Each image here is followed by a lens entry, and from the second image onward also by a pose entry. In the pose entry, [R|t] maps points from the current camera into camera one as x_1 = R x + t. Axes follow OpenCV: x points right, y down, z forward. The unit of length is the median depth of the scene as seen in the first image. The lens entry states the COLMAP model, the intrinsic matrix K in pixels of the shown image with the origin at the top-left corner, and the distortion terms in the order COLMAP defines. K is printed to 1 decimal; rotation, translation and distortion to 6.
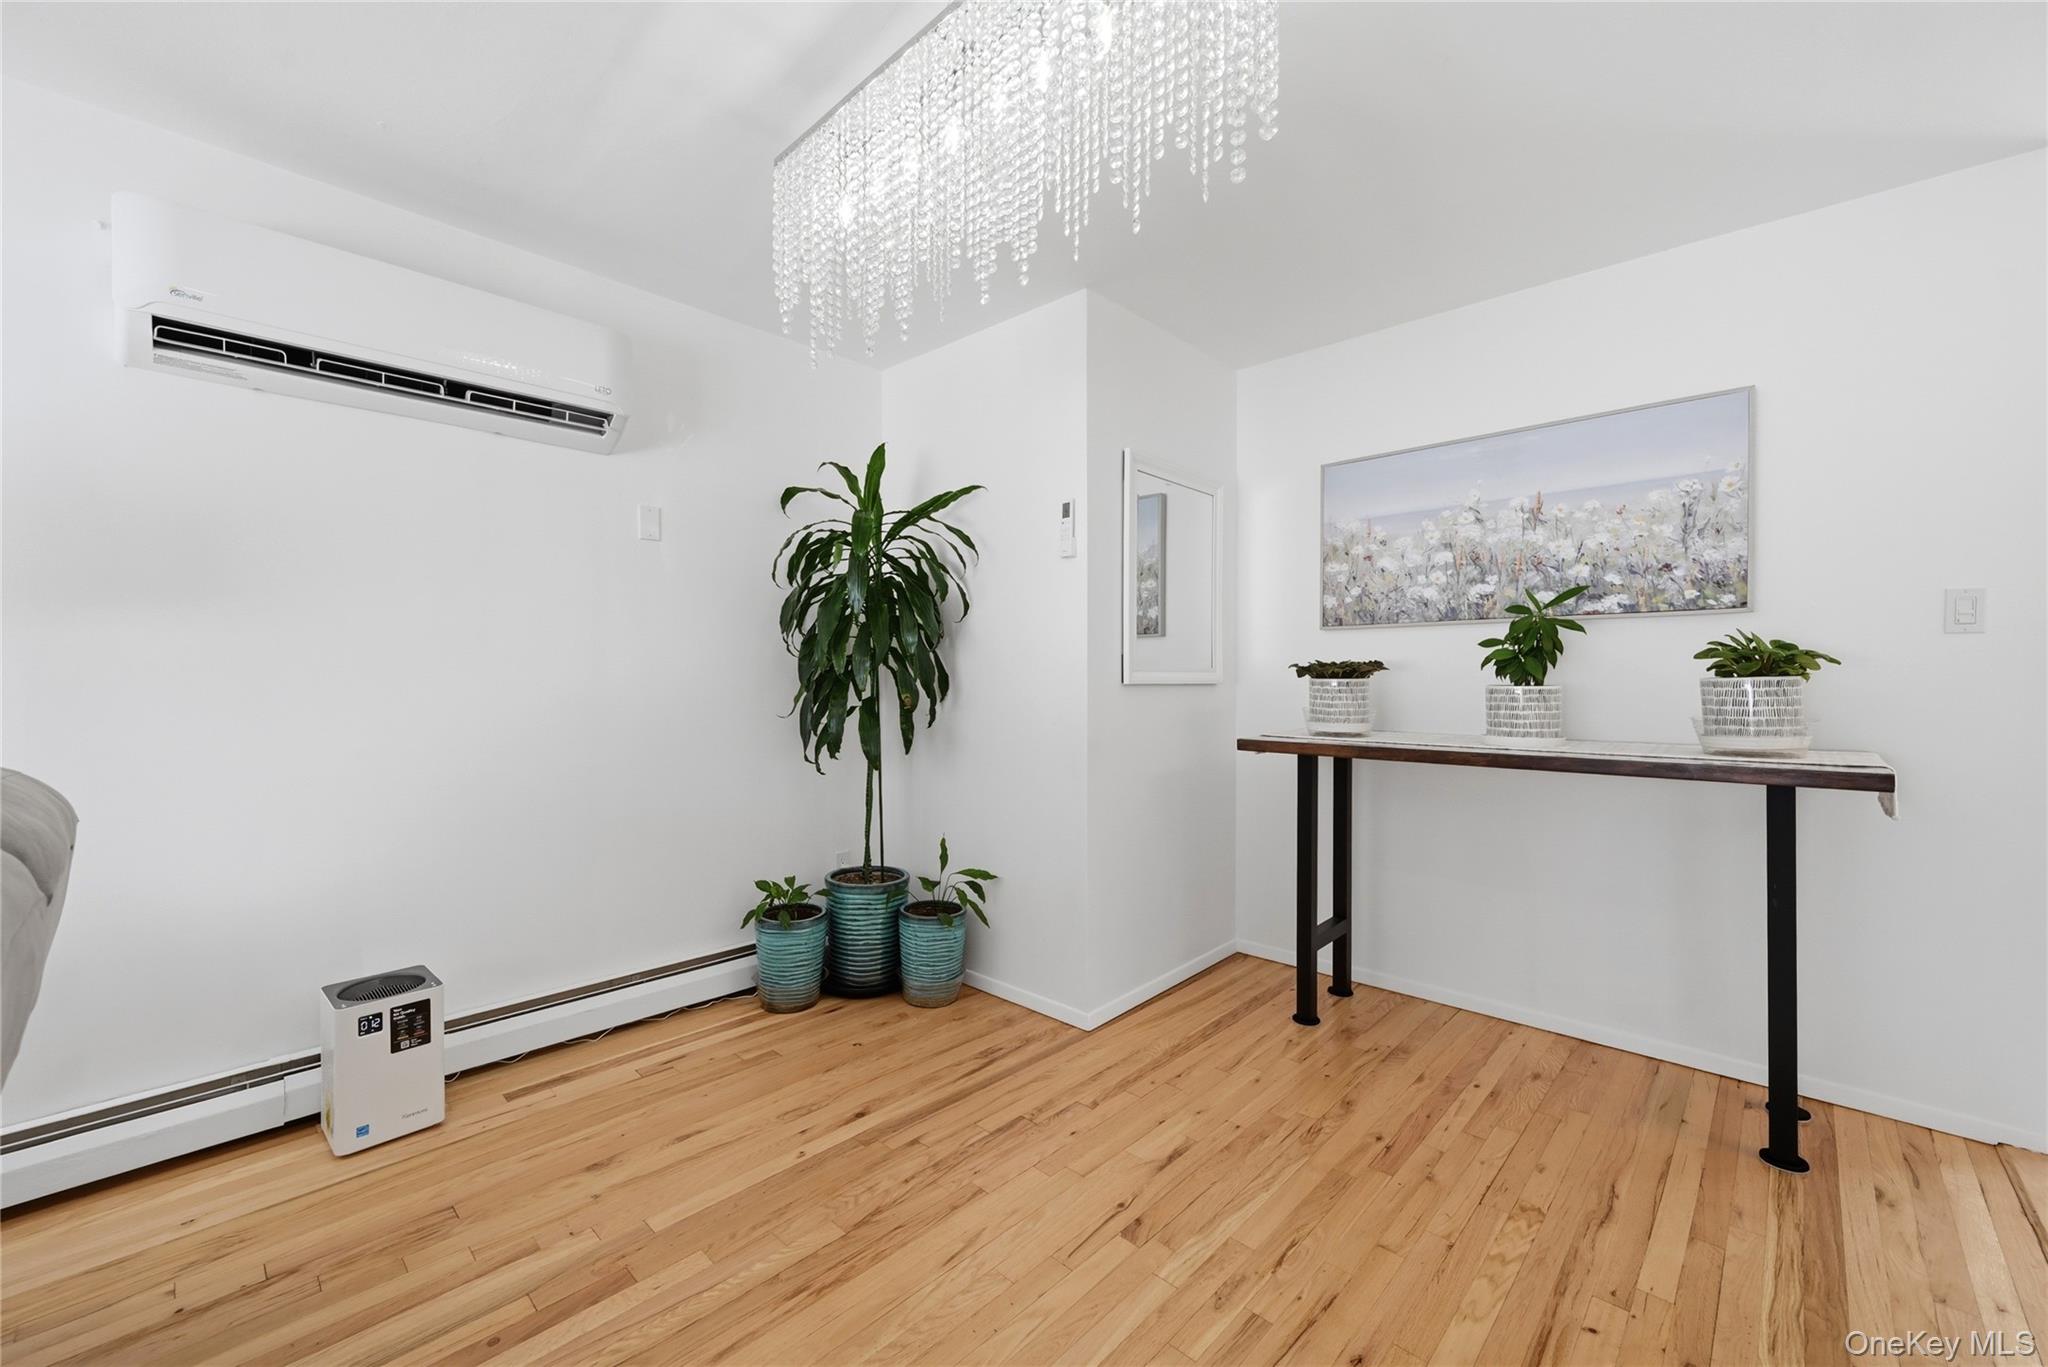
lens RADIAL K [[826.6, 0, 1024.0], [0, 826.6, 683.5], [0, 0, 1]] dist [0.000828, 0.000173]
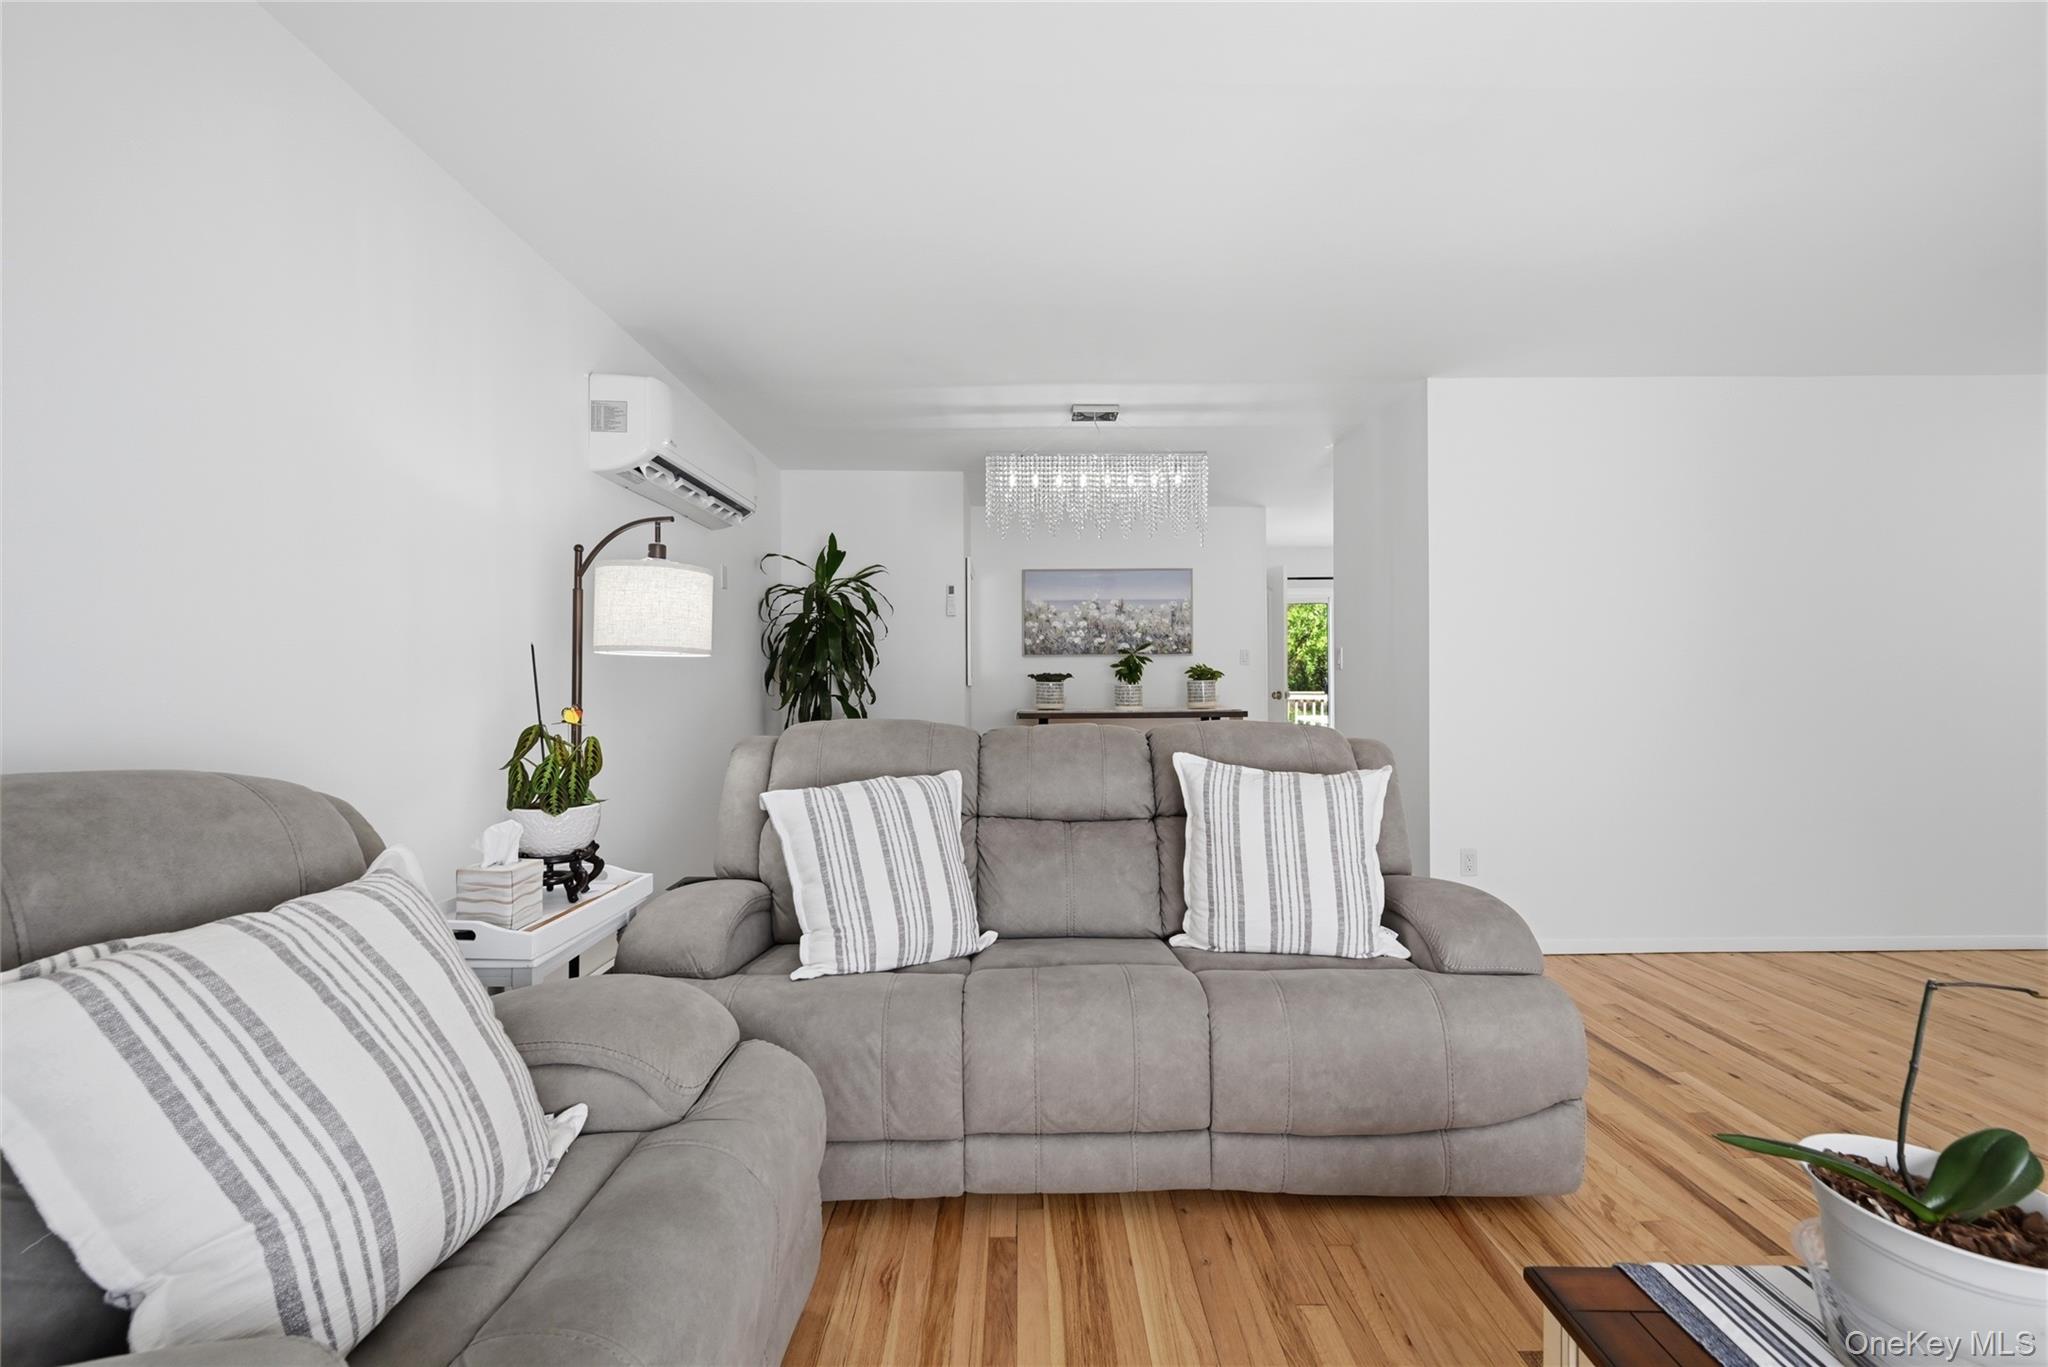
lens RADIAL K [[826.6, 0, 1024.0], [0, 826.6, 683.5], [0, 0, 1]] dist [0.000828, 0.000173]
pose [[0.721291, -0.005133, 0.692613, -1.104398], [0.009577, 0.999951, -0.002562, 0.003138], [-0.692566, 0.008482, 0.721305, -0.429756]]
